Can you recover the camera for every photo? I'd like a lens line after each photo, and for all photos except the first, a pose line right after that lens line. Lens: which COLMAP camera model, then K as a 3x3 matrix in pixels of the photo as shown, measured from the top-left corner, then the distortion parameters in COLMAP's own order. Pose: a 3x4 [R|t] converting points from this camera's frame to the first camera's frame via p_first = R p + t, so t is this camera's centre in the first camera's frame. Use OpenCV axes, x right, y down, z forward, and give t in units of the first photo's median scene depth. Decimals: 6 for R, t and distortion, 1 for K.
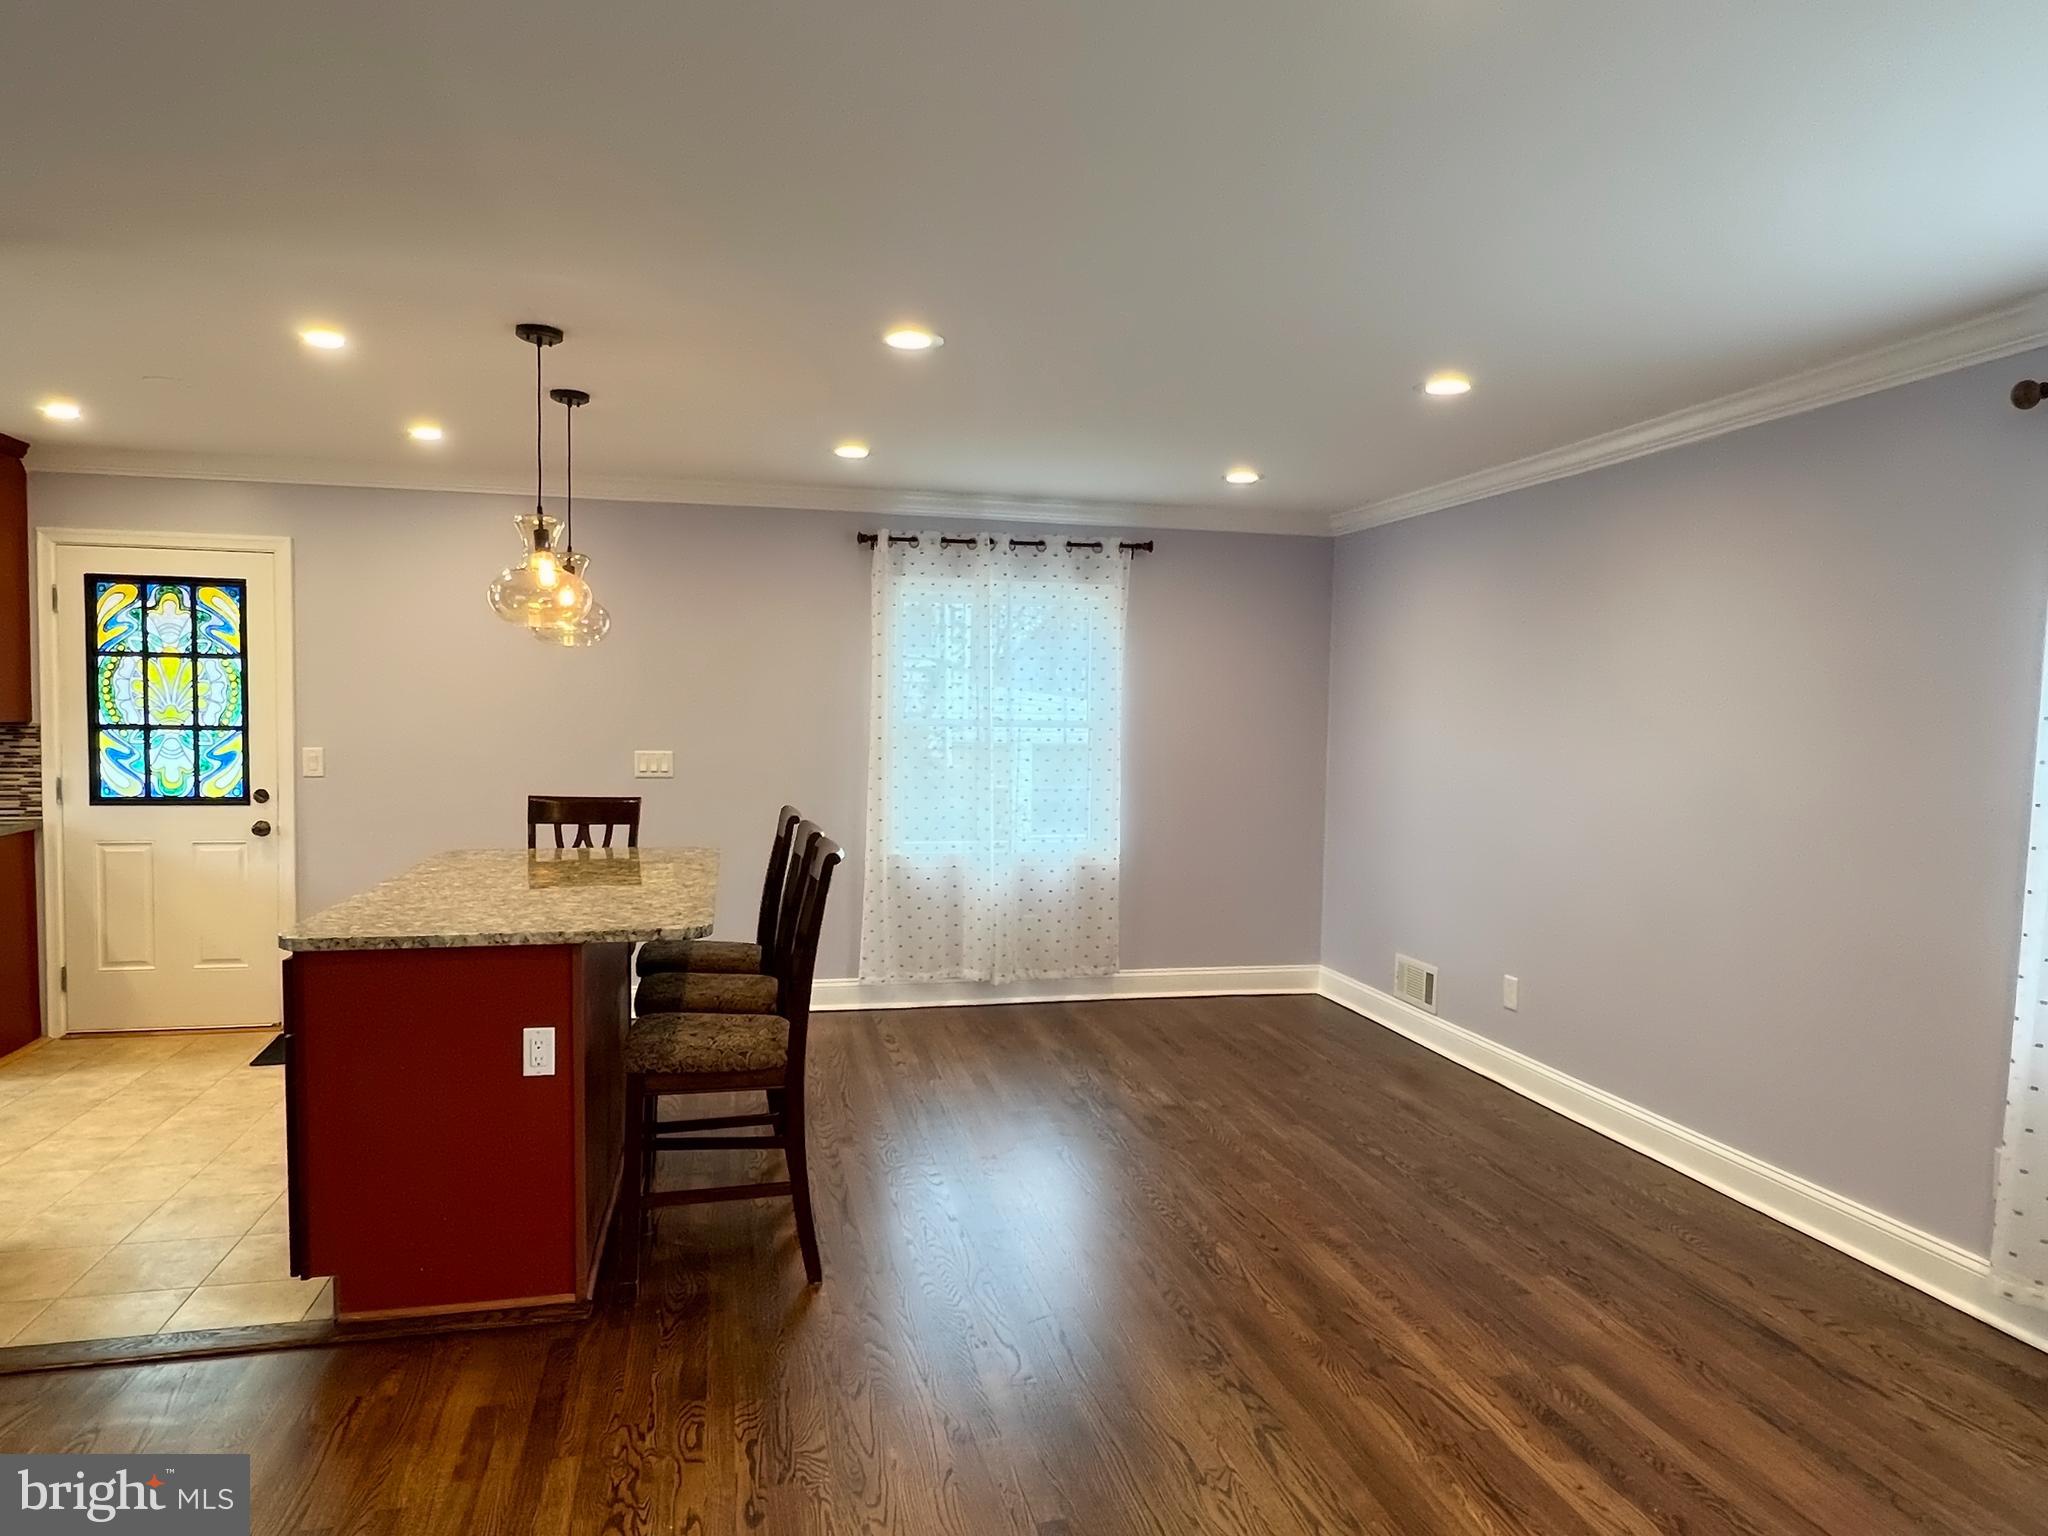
lens RADIAL K [[1235.2, 0, 1005.5], [0, 1235.2, 773.4], [0, 0, 1]] dist [0.000398, -0.001489]
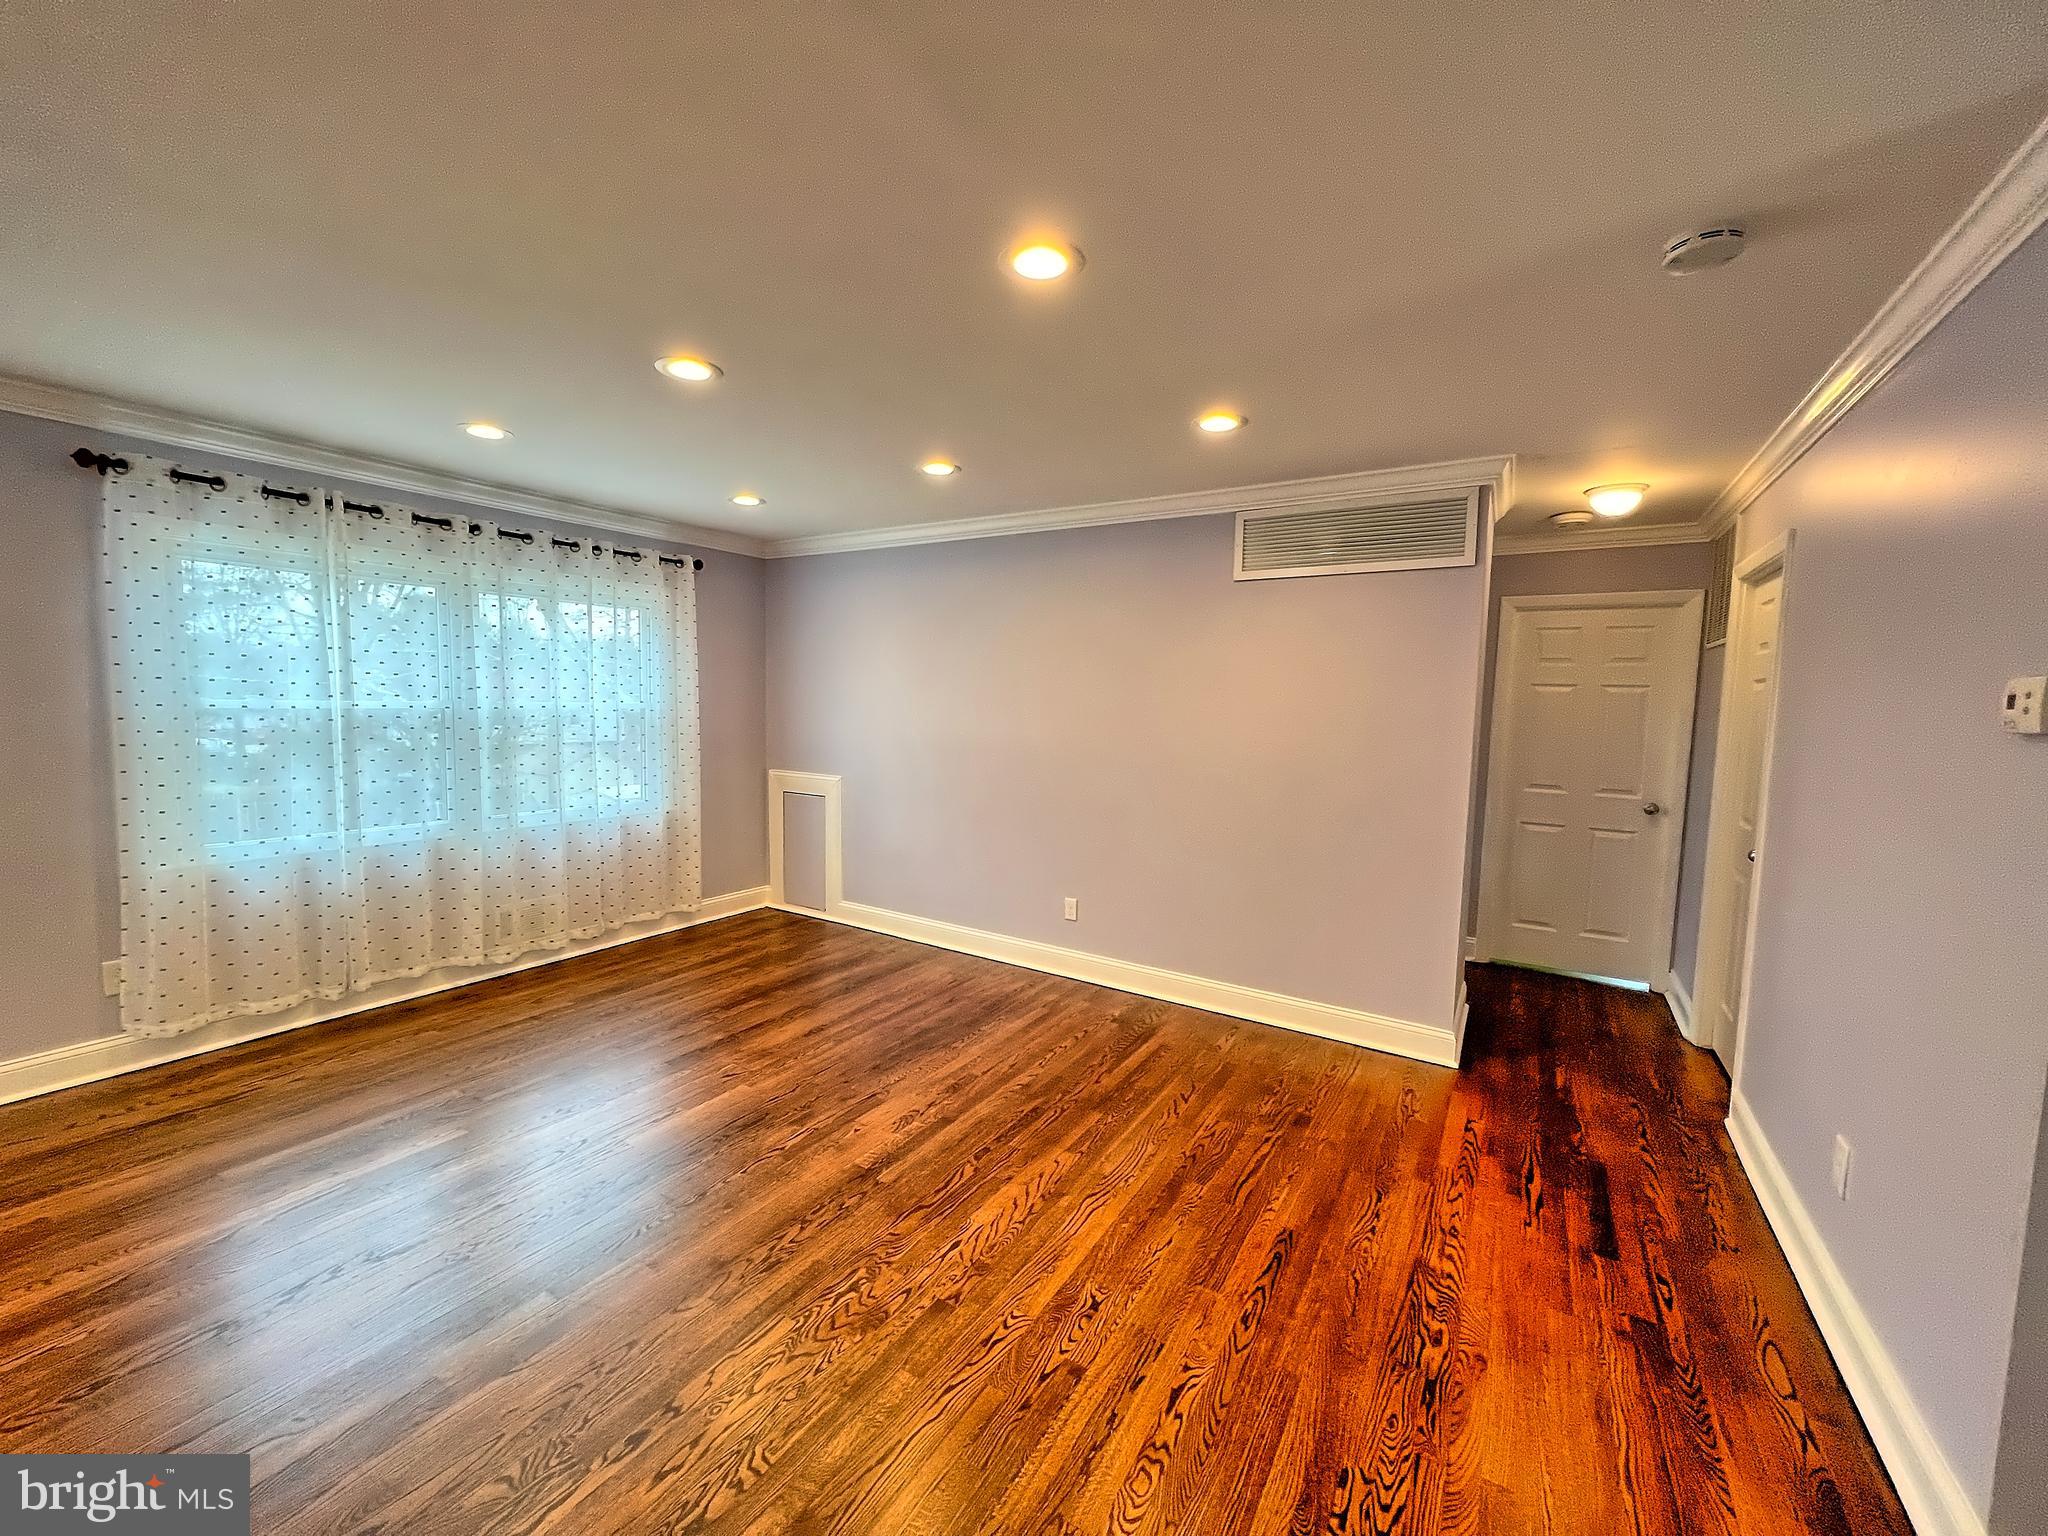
lens RADIAL K [[815.2, 0, 1016.6], [0, 815.2, 765.3], [0, 0, 1]] dist [-0.000790, 0.000439]
pose [[-0.709736, -0.091954, 0.698440, -0.382655], [0.000957, 0.991318, 0.131485, -0.037408], [-0.704467, 0.093988, -0.703486, 0.519329]]
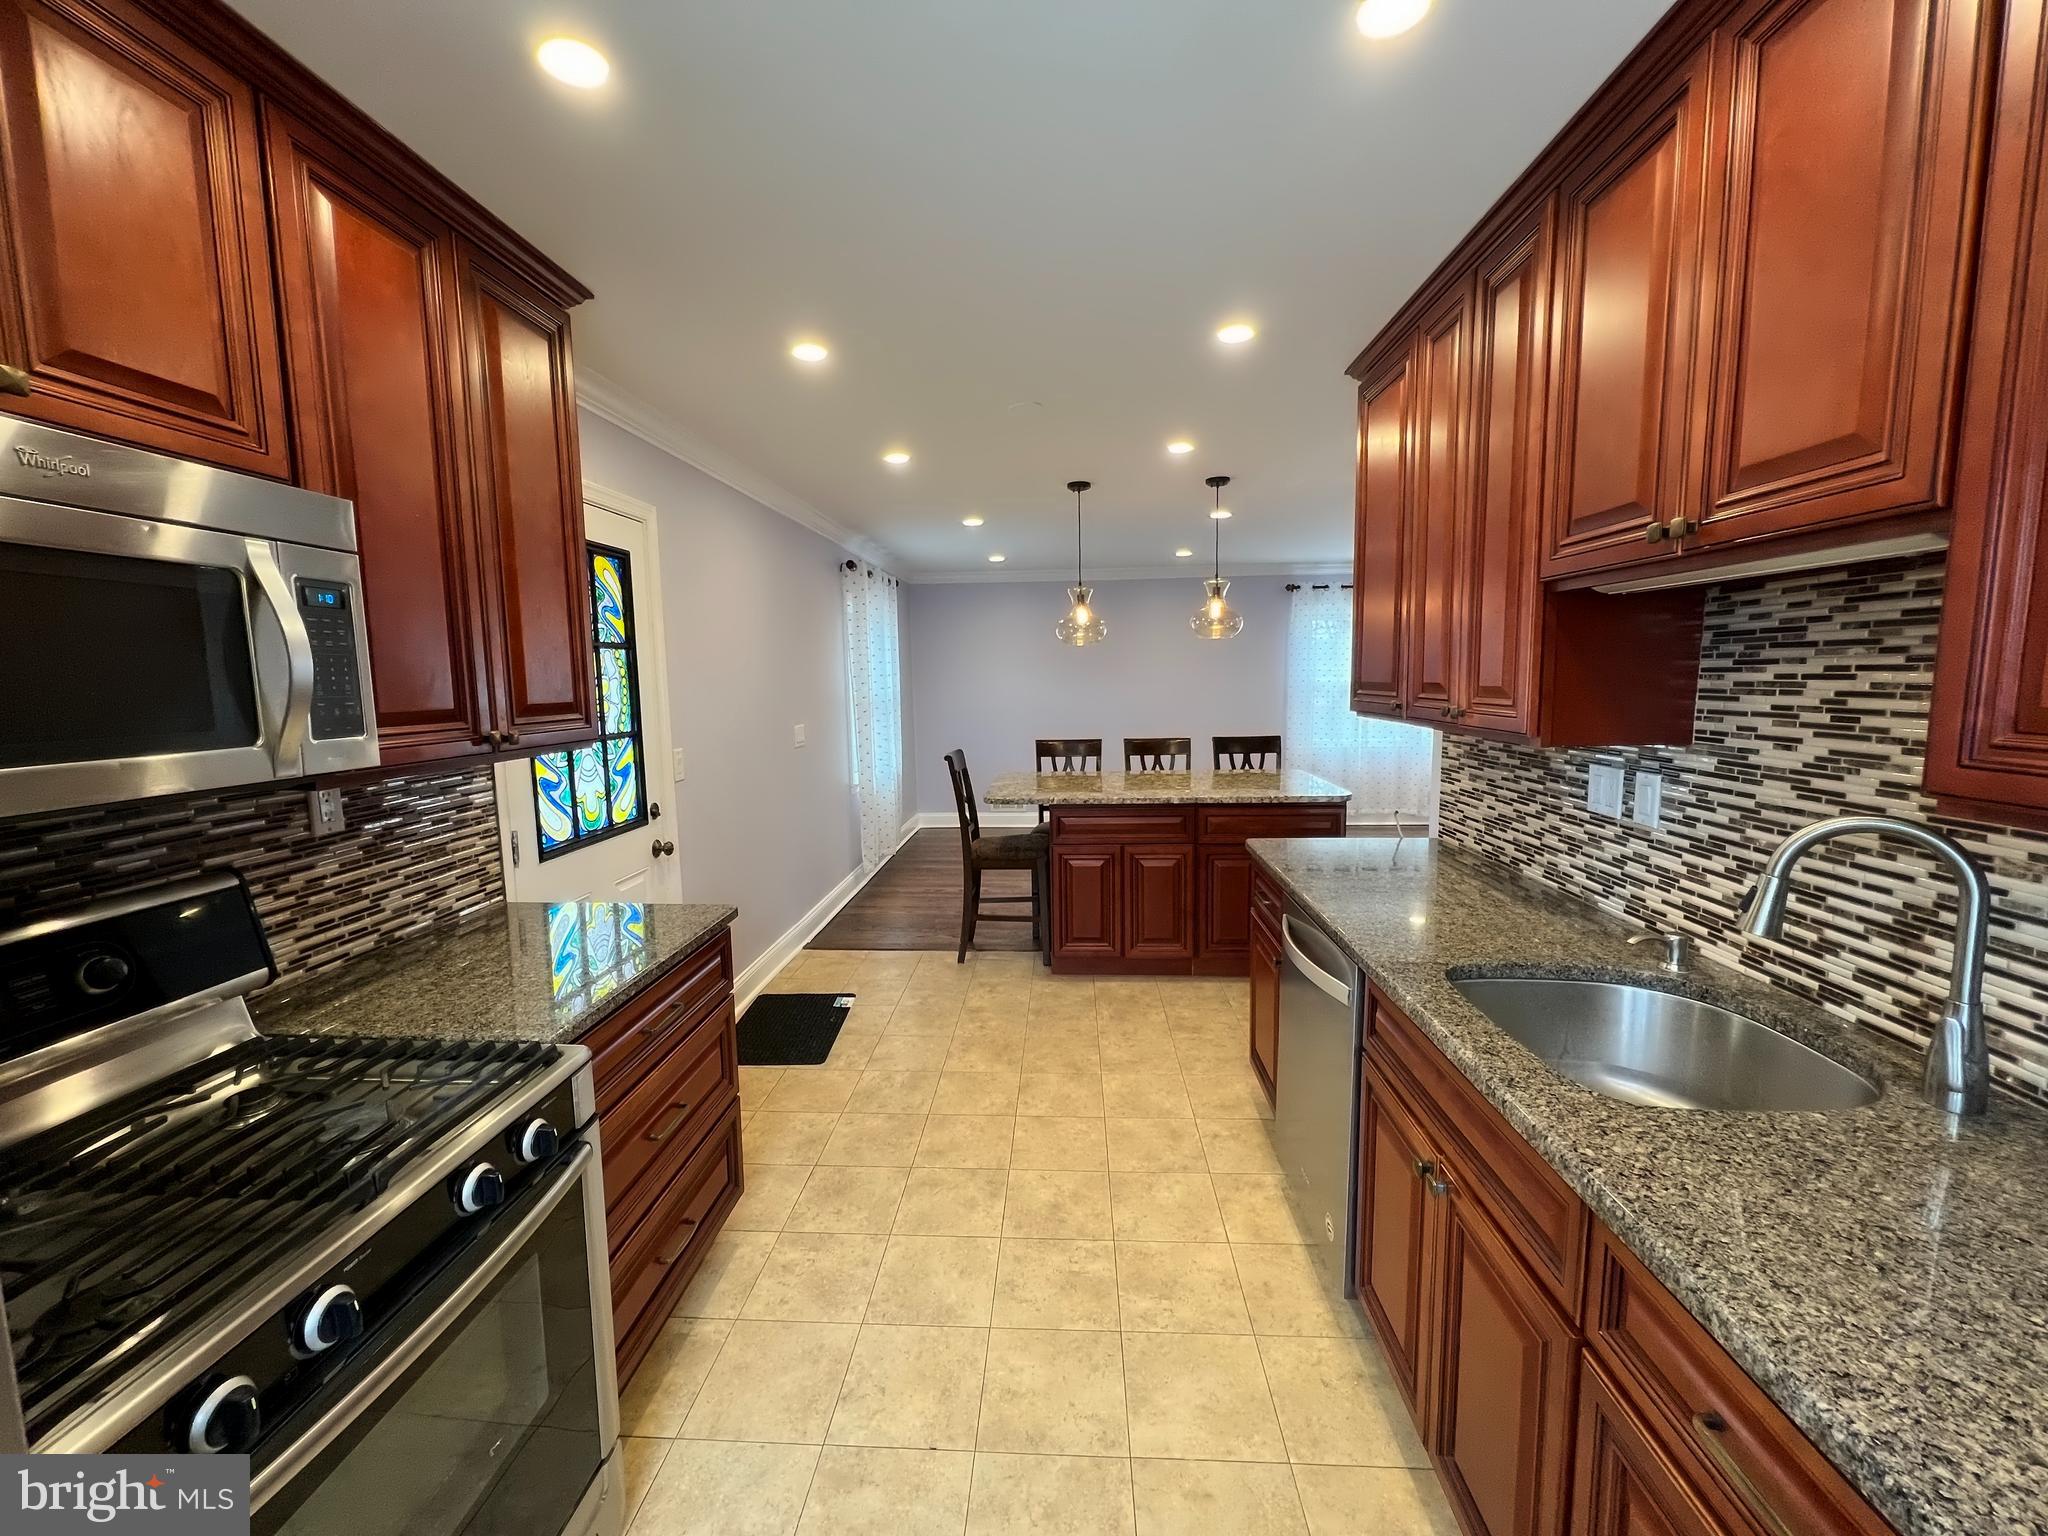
lens RADIAL K [[815.2, 0, 1016.6], [0, 815.2, 765.3], [0, 0, 1]] dist [-0.000790, 0.000439]
pose [[0.282739, -0.130753, 0.950243, -1.086579], [0.074222, 0.990678, 0.114232, -0.060183], [-0.956321, 0.038231, 0.289808, 0.610516]]
